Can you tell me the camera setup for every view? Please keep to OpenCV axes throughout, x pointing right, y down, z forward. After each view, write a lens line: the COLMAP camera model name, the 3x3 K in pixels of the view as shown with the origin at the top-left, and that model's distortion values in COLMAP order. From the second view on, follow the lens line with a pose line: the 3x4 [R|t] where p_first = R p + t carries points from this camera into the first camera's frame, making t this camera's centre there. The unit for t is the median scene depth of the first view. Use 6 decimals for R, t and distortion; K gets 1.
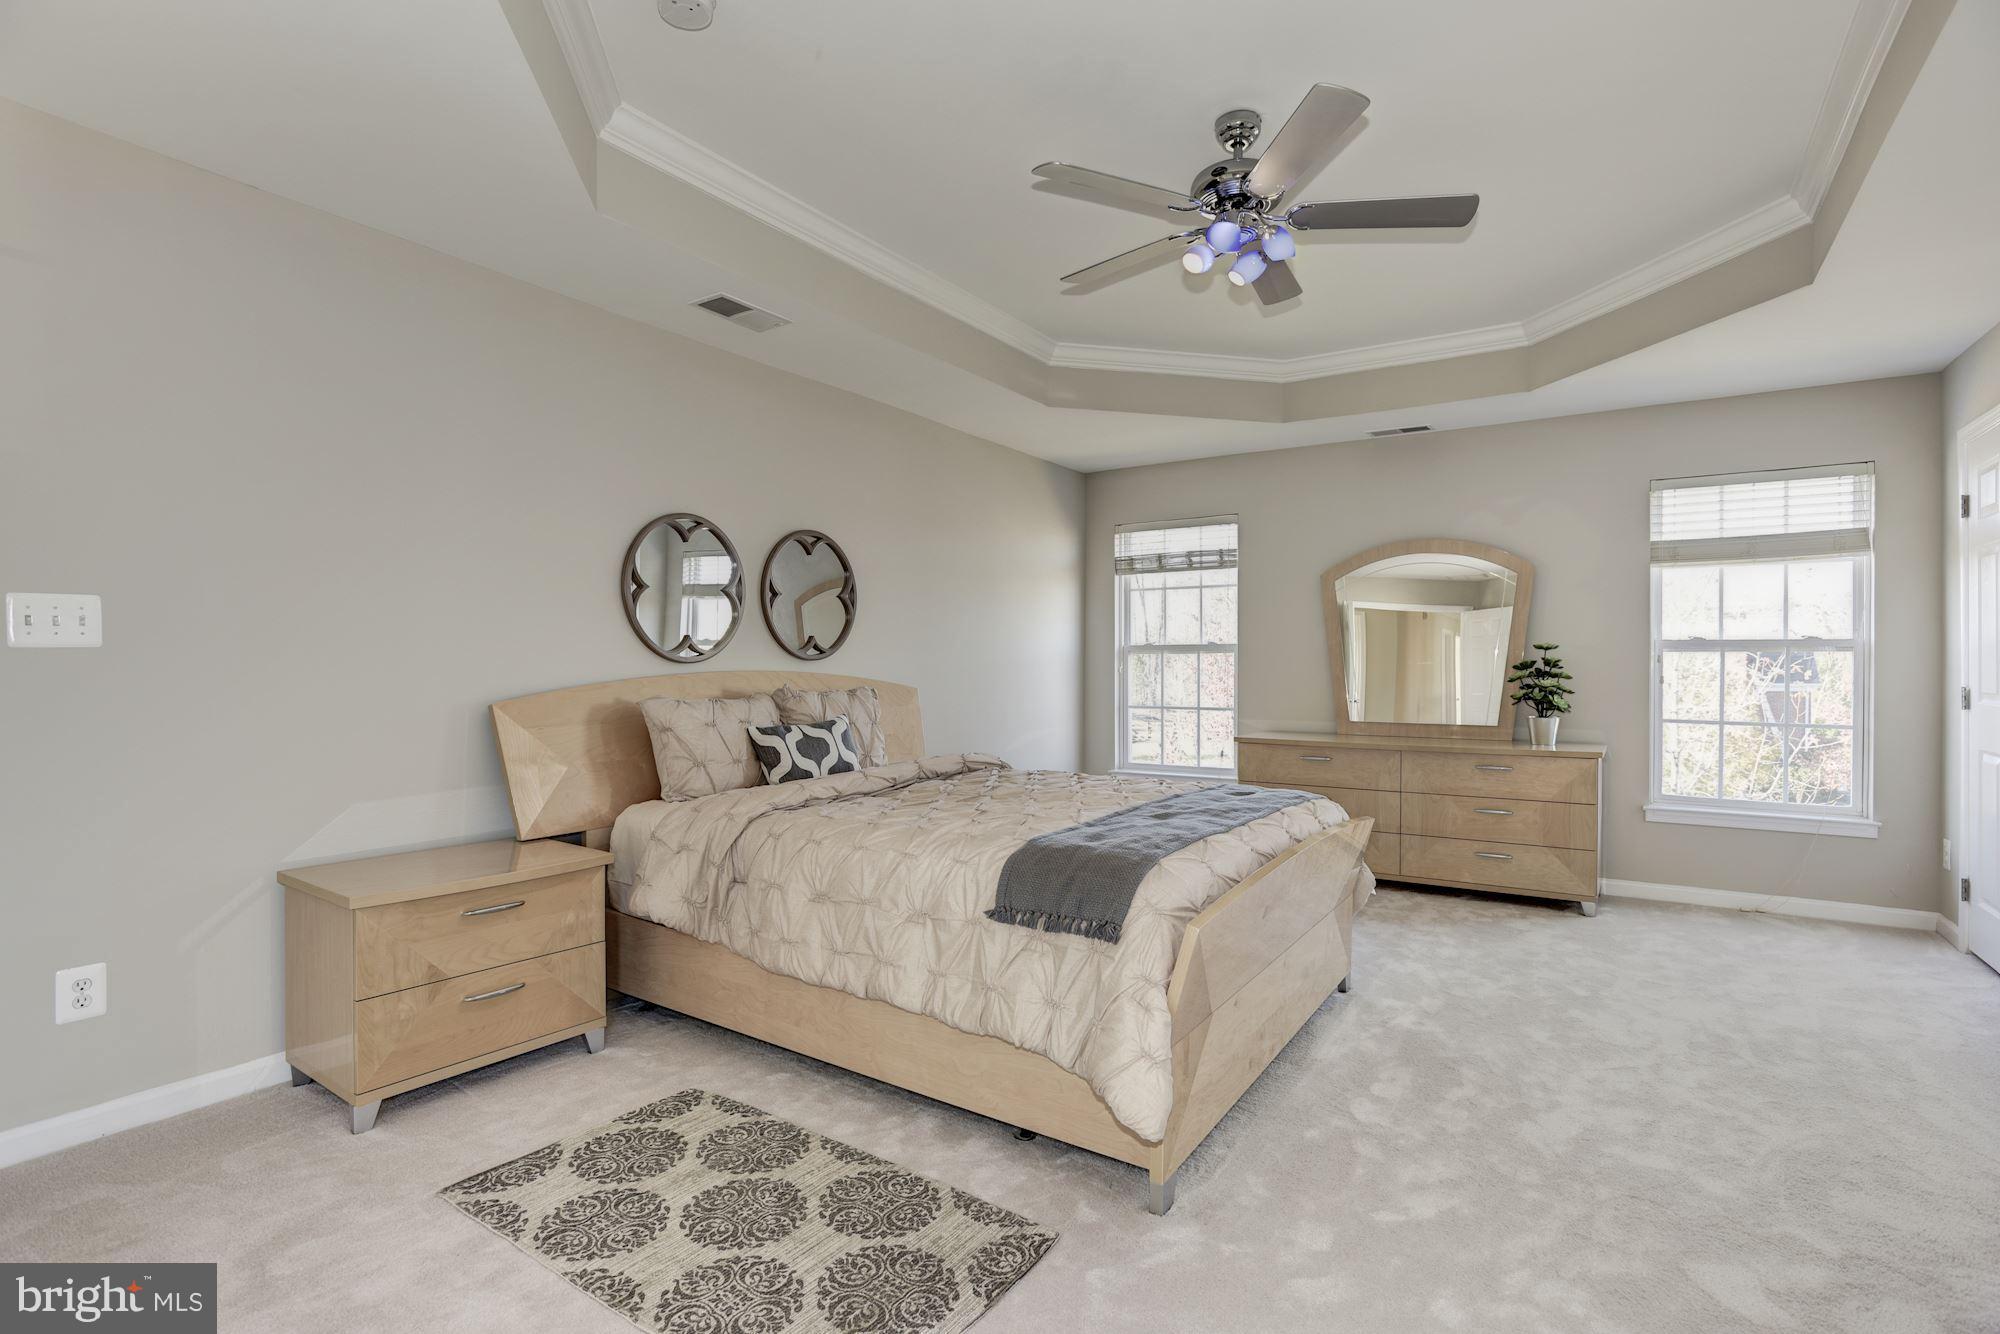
lens RADIAL K [[959.3, 0, 998.3], [0, 959.3, 661.4], [0, 0, 1]] dist [-0.038612, 0.015676]
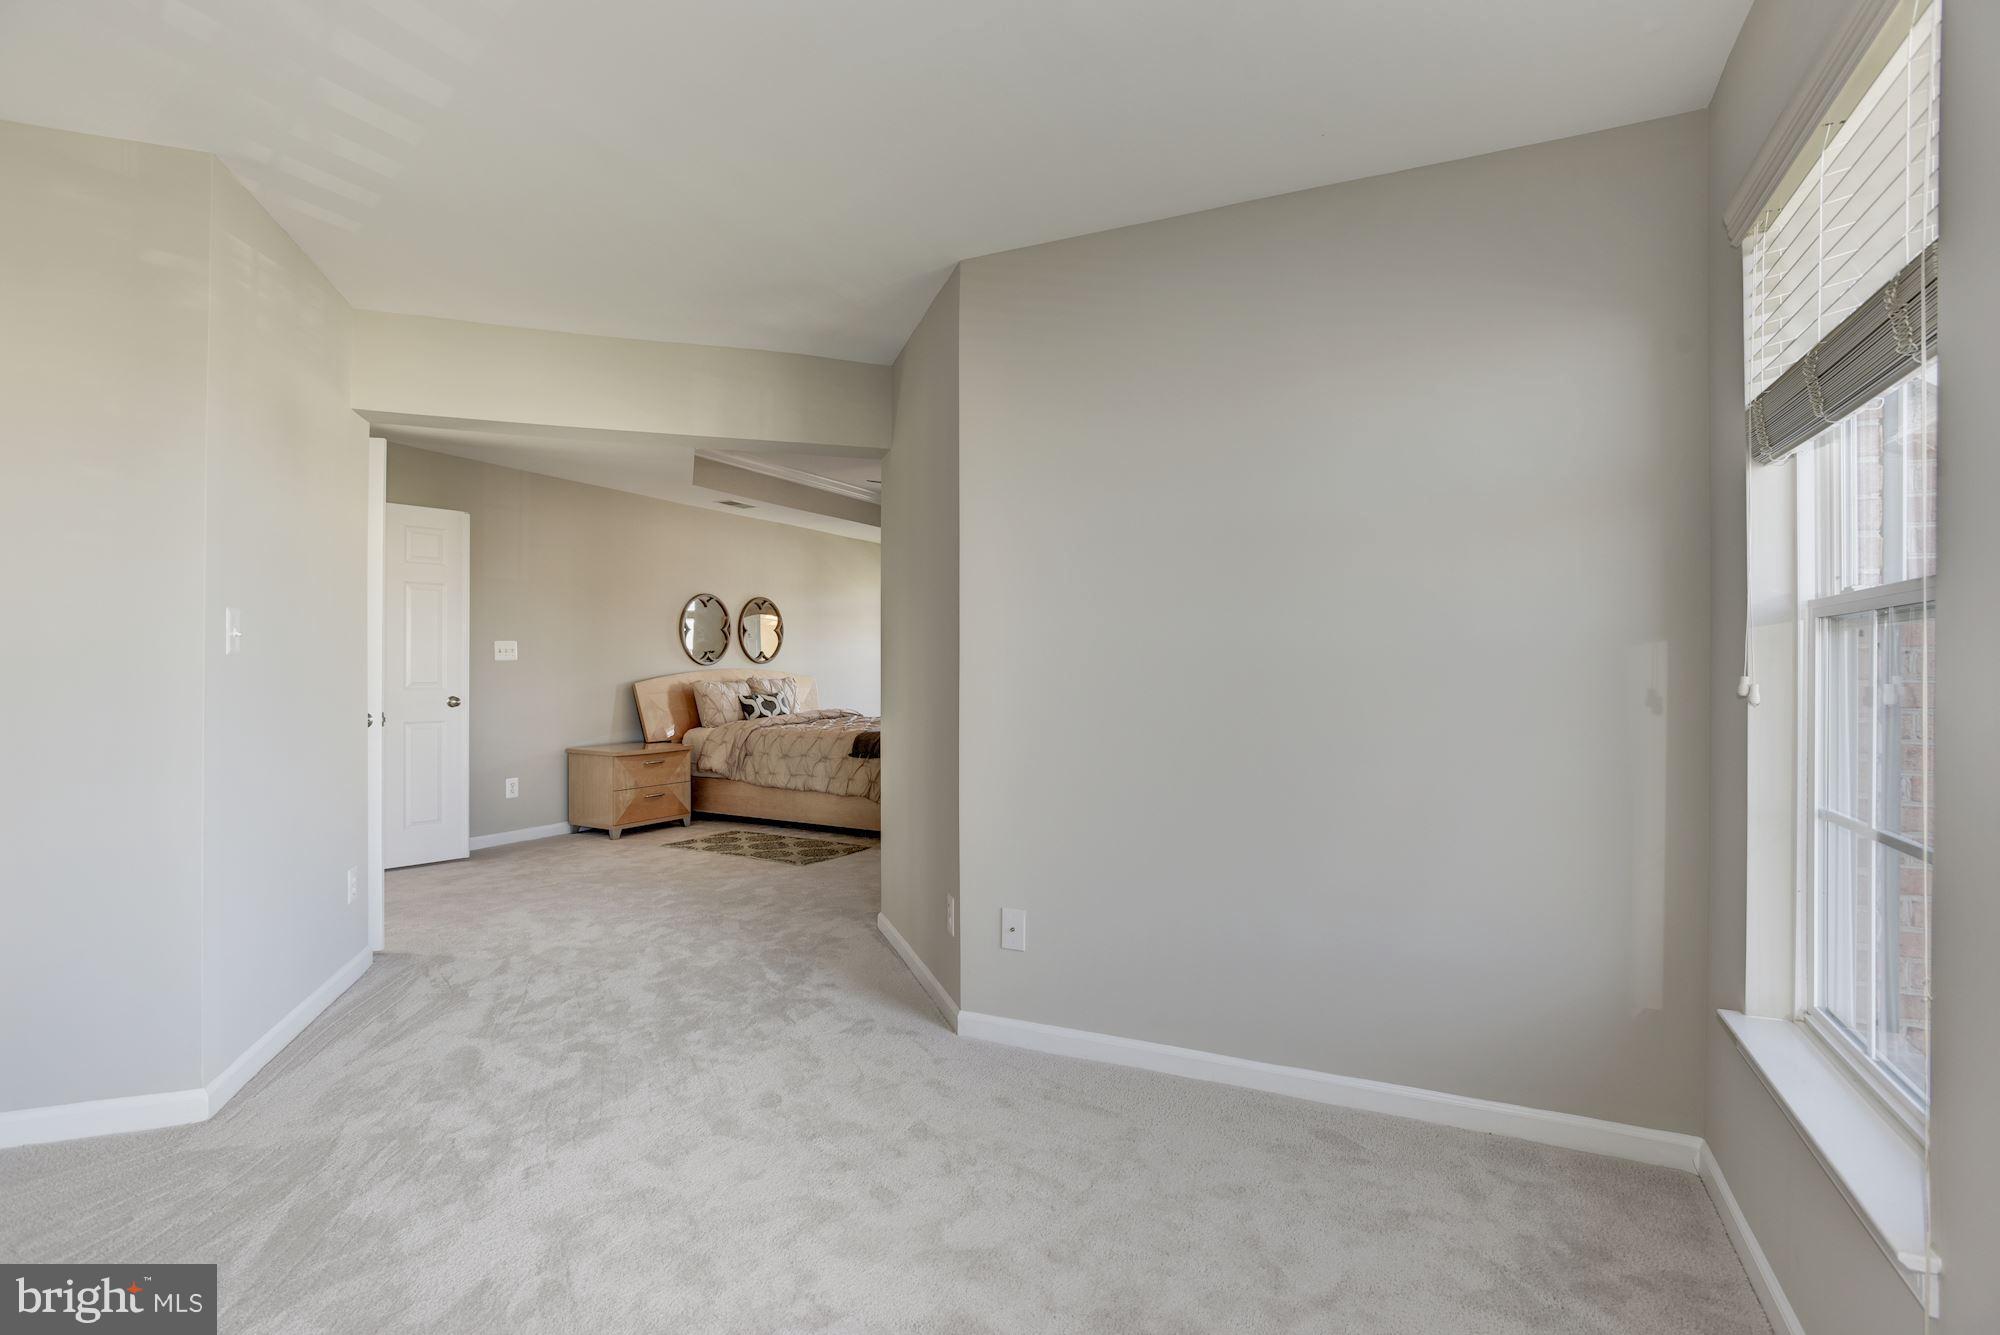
lens RADIAL K [[959.3, 0, 998.7], [0, 959.3, 664.1], [0, 0, 1]] dist [-0.038612, 0.015676]
pose [[0.991304, 0.000444, 0.131590, 0.042467], [-0.000878, 0.999994, 0.003244, -0.011260], [-0.131588, -0.003331, 0.991299, -1.465315]]
